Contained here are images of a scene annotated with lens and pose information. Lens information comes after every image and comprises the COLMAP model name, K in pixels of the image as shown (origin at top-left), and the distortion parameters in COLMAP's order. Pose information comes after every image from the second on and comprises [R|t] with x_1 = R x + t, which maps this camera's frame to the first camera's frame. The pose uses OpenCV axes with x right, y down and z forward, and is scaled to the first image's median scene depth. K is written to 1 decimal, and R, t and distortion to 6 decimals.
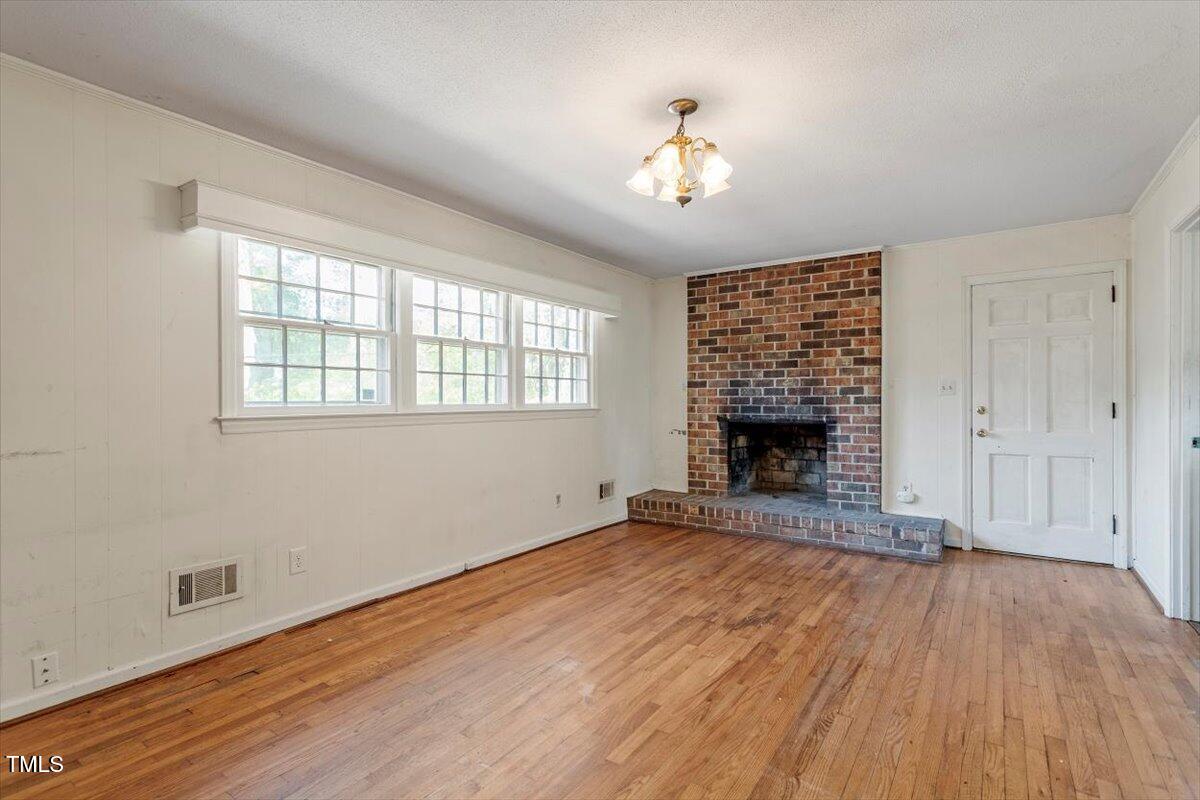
lens RADIAL K [[581.3, 0, 599.2], [0, 581.3, 401.9], [0, 0, 1]] dist [-0.003898, 0.001742]
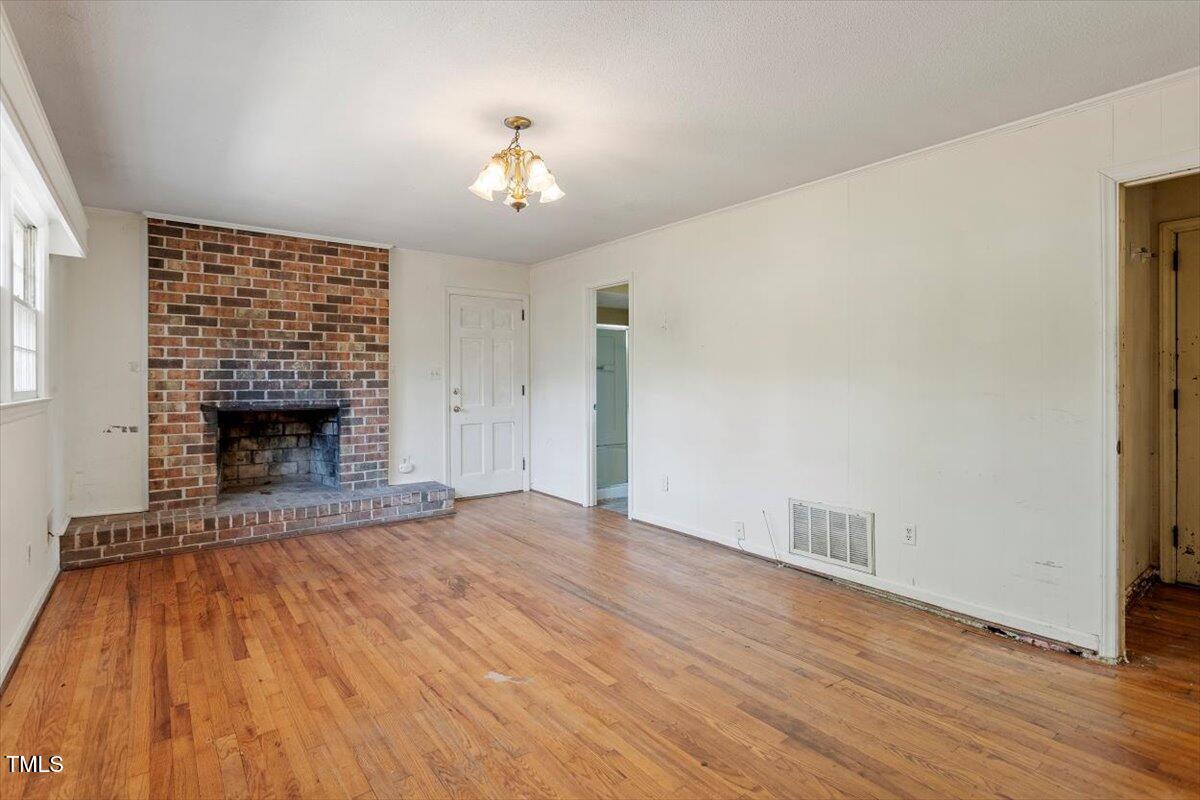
lens RADIAL K [[581.3, 0, 624.3], [0, 581.3, 382.1], [0, 0, 1]] dist [-0.003898, 0.001742]
pose [[0.294731, 0.000876, 0.955580, -0.436437], [0.004432, 0.999988, -0.002284, -0.002106], [-0.955570, 0.004909, 0.294723, 0.240633]]
